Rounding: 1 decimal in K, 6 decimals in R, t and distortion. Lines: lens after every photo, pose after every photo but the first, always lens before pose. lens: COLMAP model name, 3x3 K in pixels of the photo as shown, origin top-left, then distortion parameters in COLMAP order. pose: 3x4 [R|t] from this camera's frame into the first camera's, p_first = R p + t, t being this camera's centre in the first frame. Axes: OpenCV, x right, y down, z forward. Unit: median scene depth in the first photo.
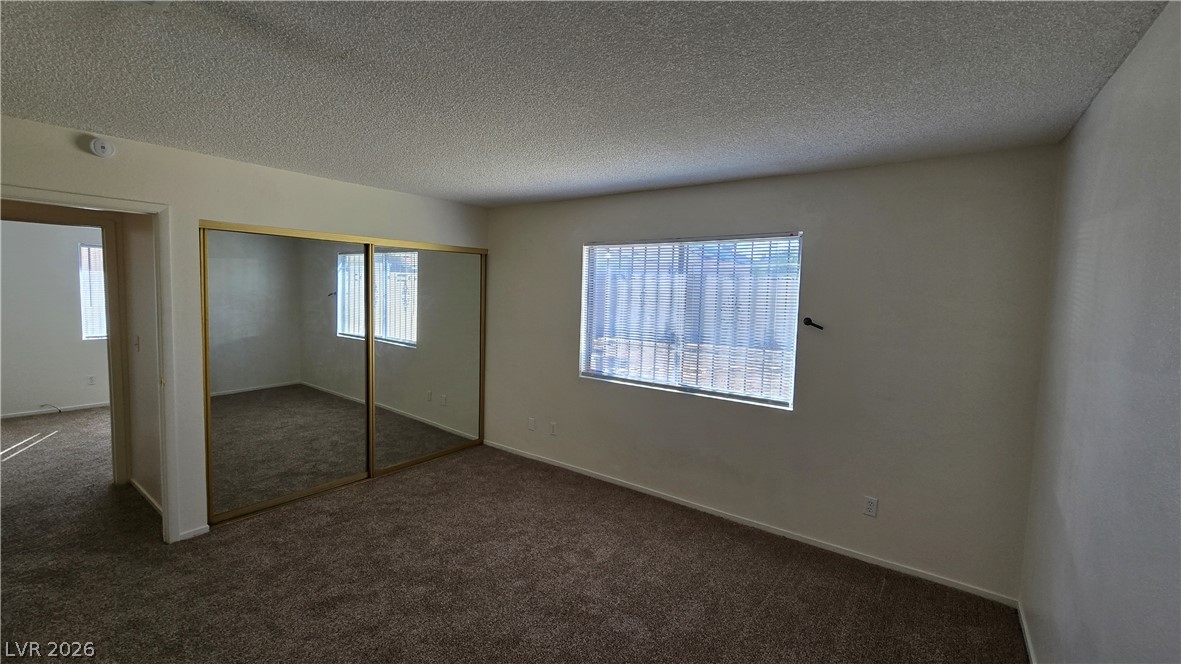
lens RADIAL K [[484.8, 0, 593.2], [0, 484.8, 323.3], [0, 0, 1]] dist [0.000115, -0.000048]
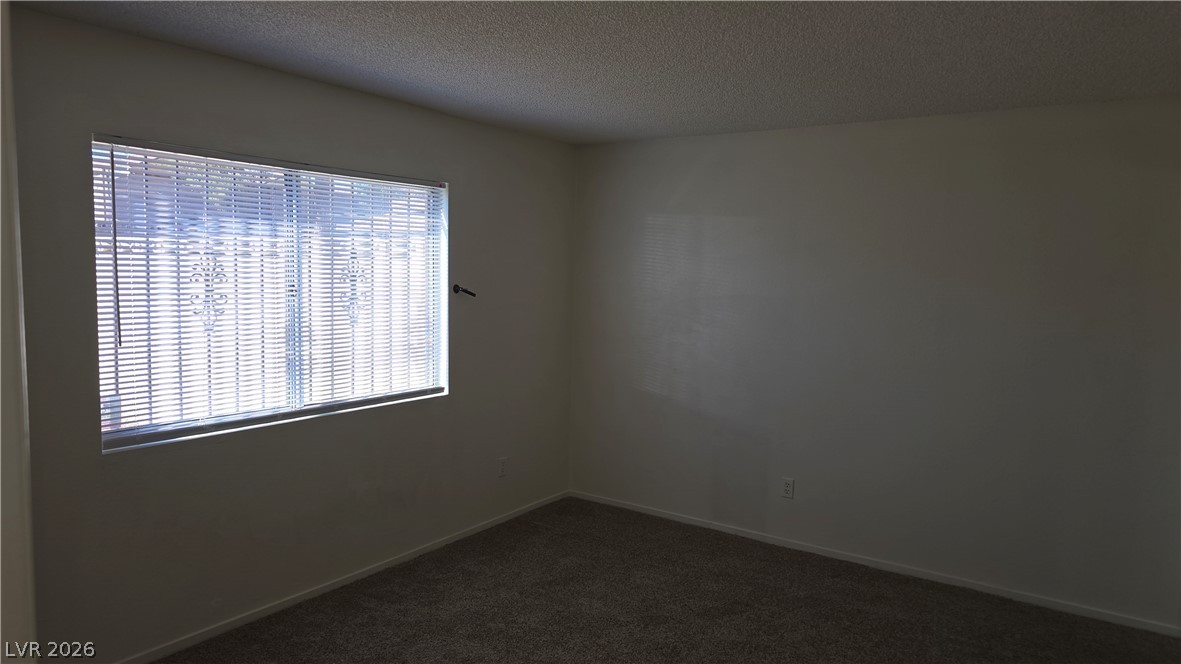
lens RADIAL K [[766.0, 0, 590.9], [0, 766.0, 343.9], [0, 0, 1]] dist [0.073430, -0.068366]
pose [[-0.026178, -0.119794, 0.992454, -0.958228], [0.054585, 0.991141, 0.121075, -0.060042], [-0.998166, 0.057343, -0.019407, 0.798112]]
